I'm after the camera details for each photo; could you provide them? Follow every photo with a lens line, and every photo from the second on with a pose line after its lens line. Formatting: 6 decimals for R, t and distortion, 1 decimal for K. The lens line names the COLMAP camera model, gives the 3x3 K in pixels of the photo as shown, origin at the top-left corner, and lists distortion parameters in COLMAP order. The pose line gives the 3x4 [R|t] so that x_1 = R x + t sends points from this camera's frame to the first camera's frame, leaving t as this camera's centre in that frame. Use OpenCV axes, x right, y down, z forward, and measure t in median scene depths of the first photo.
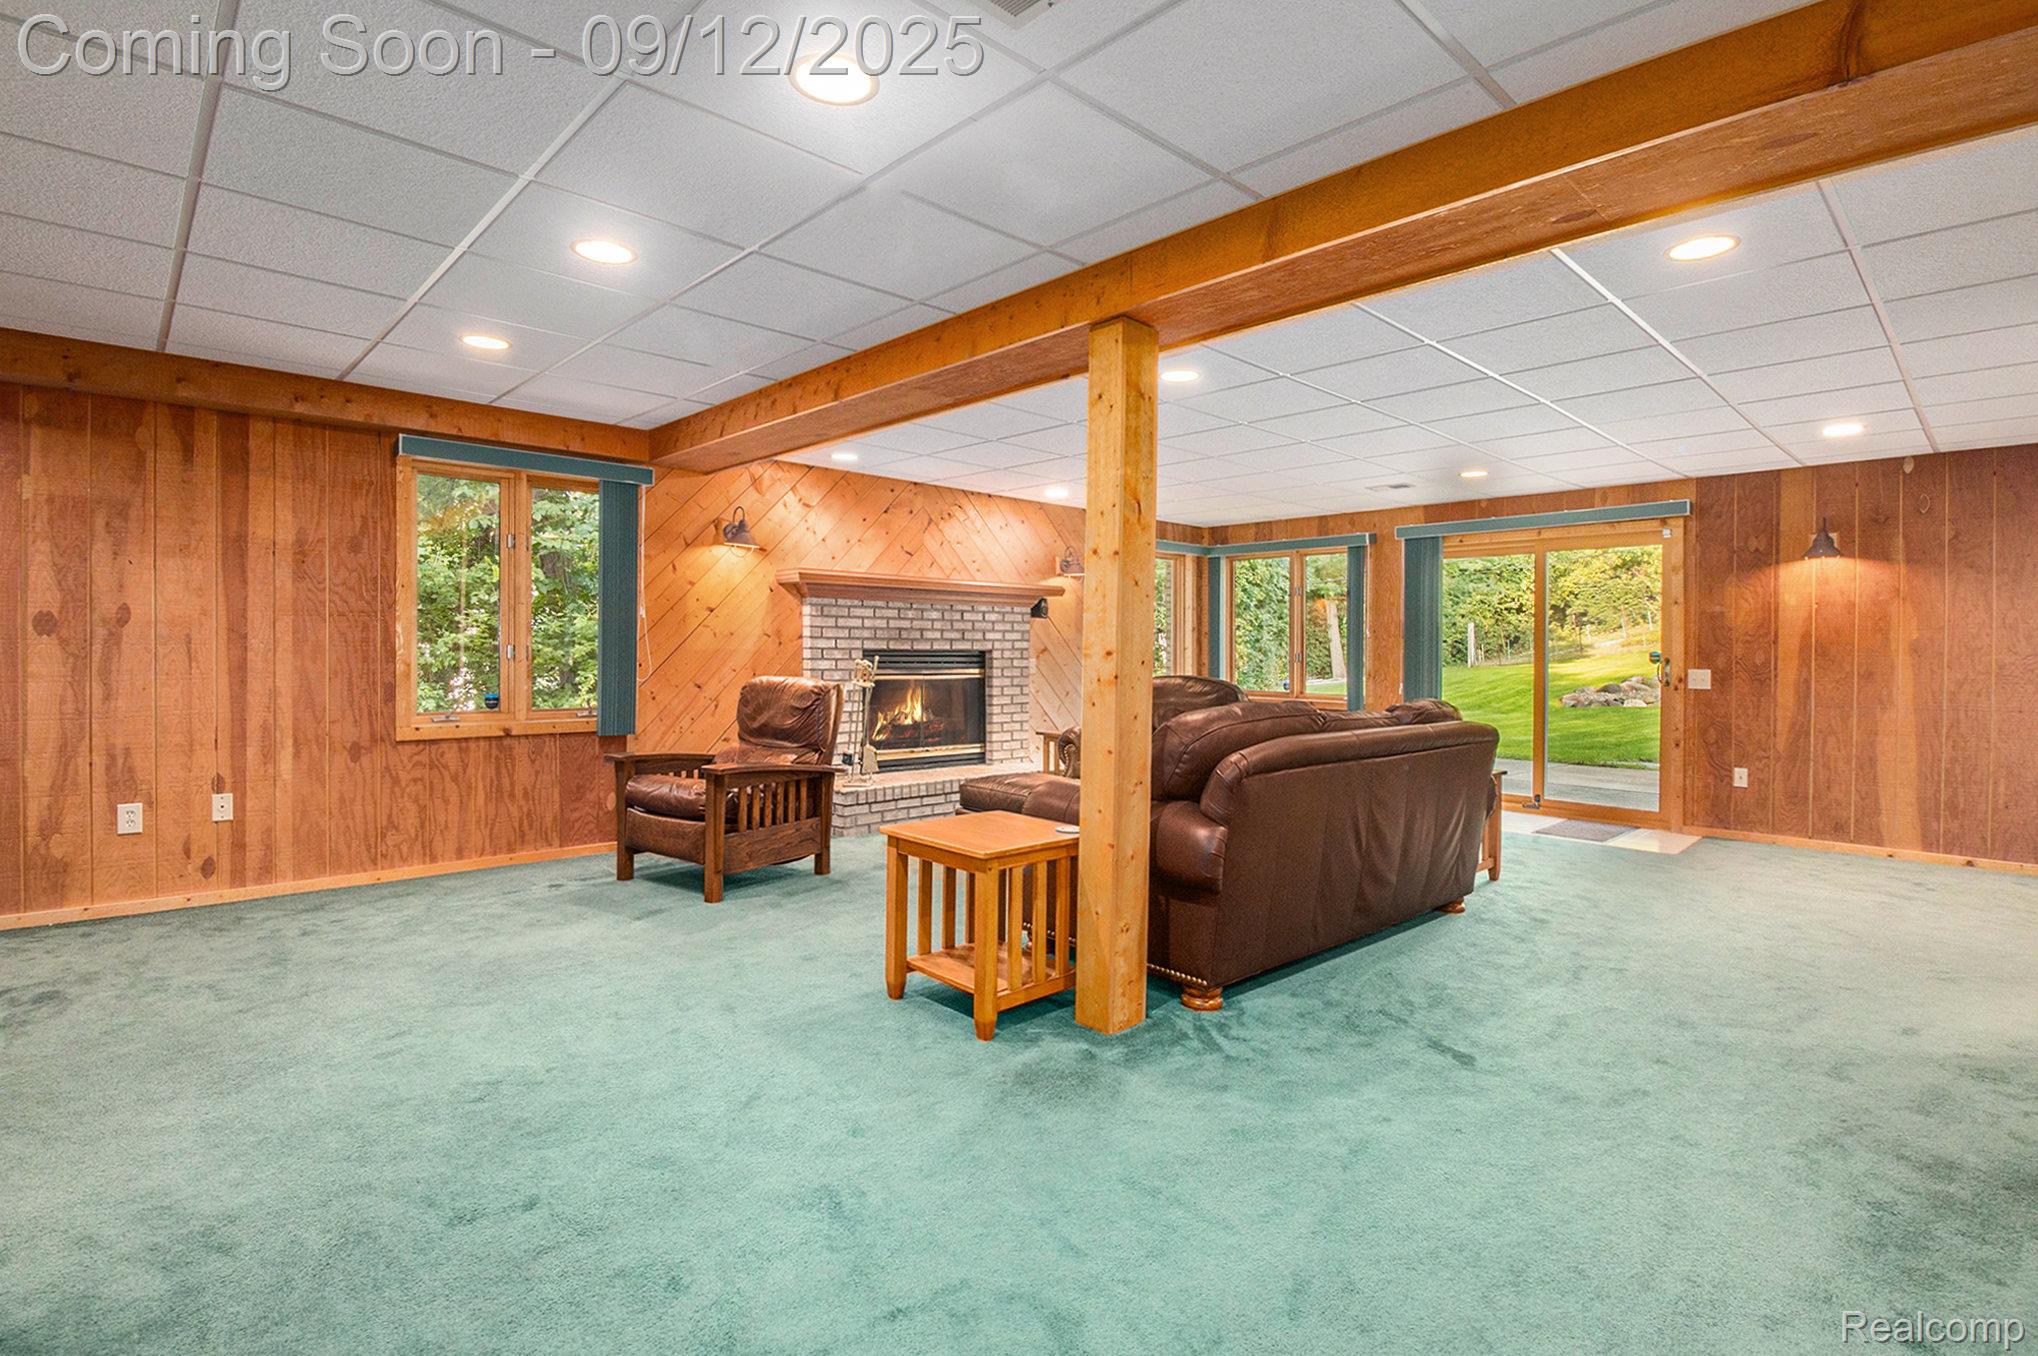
lens RADIAL K [[965.5, 0, 1025.9], [0, 965.5, 636.3], [0, 0, 1]] dist [-0.002722, -0.000468]
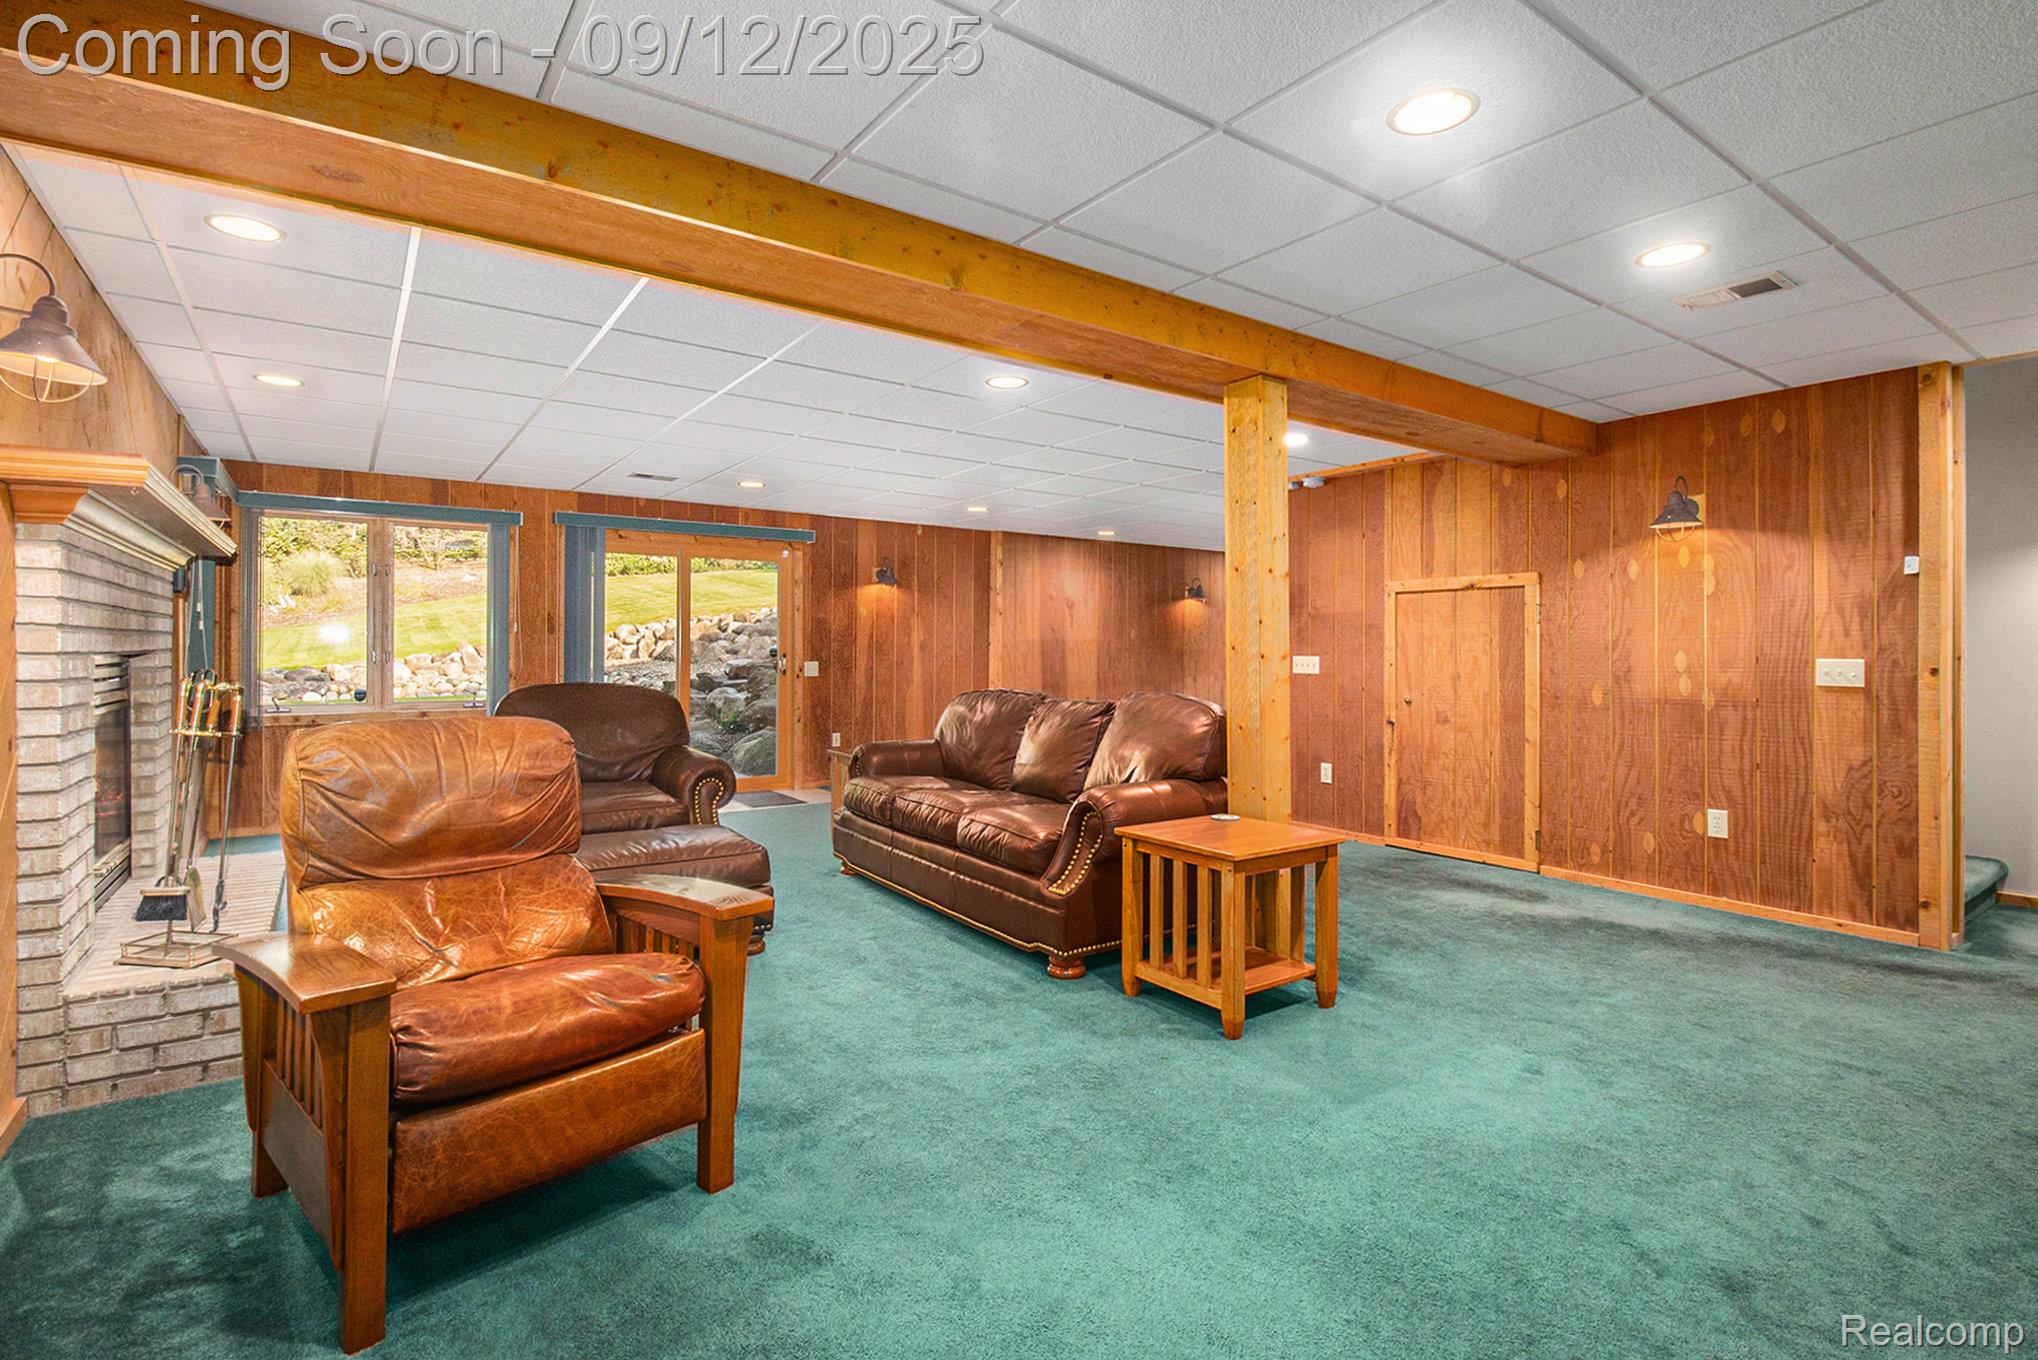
lens RADIAL K [[960.2, 0, 1015.6], [0, 960.2, 626.9], [0, 0, 1]] dist [-0.033628, 0.000474]
pose [[0.137595, 0.015090, 0.990374, -0.536690], [-0.020156, 0.999720, -0.012432, -0.001877], [-0.990283, -0.018251, 0.137861, 0.538333]]
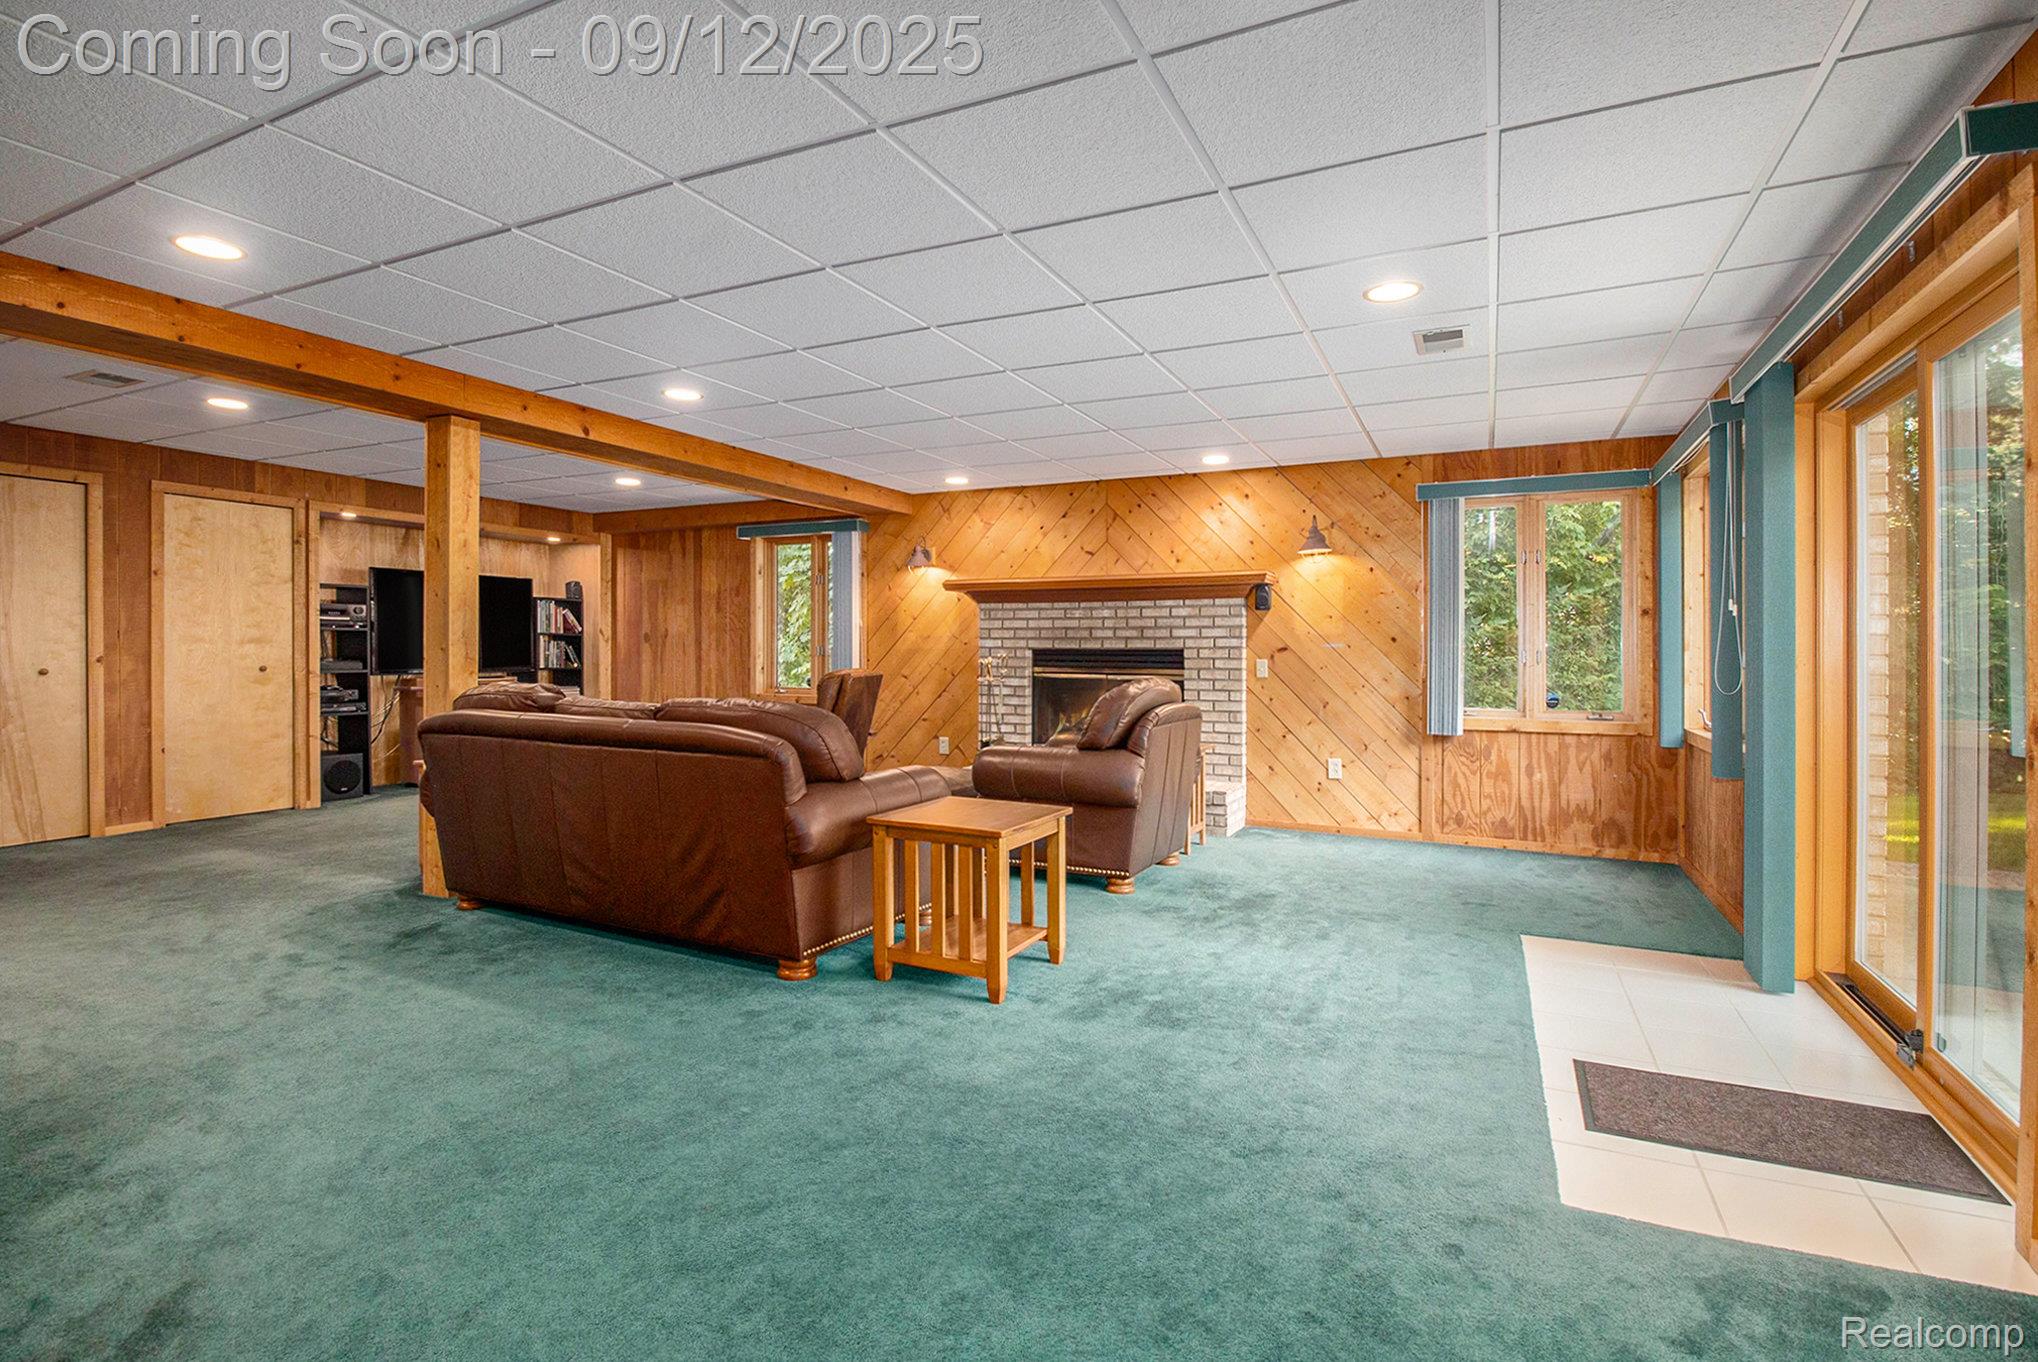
lens RADIAL K [[965.5, 0, 1025.9], [0, 965.5, 639.3], [0, 0, 1]] dist [-0.002722, -0.000468]
pose [[0.353671, -0.017667, -0.935203, 0.854635], [0.009952, 0.999836, -0.015124, 0.019950], [0.935317, -0.003958, 0.353789, 0.625738]]
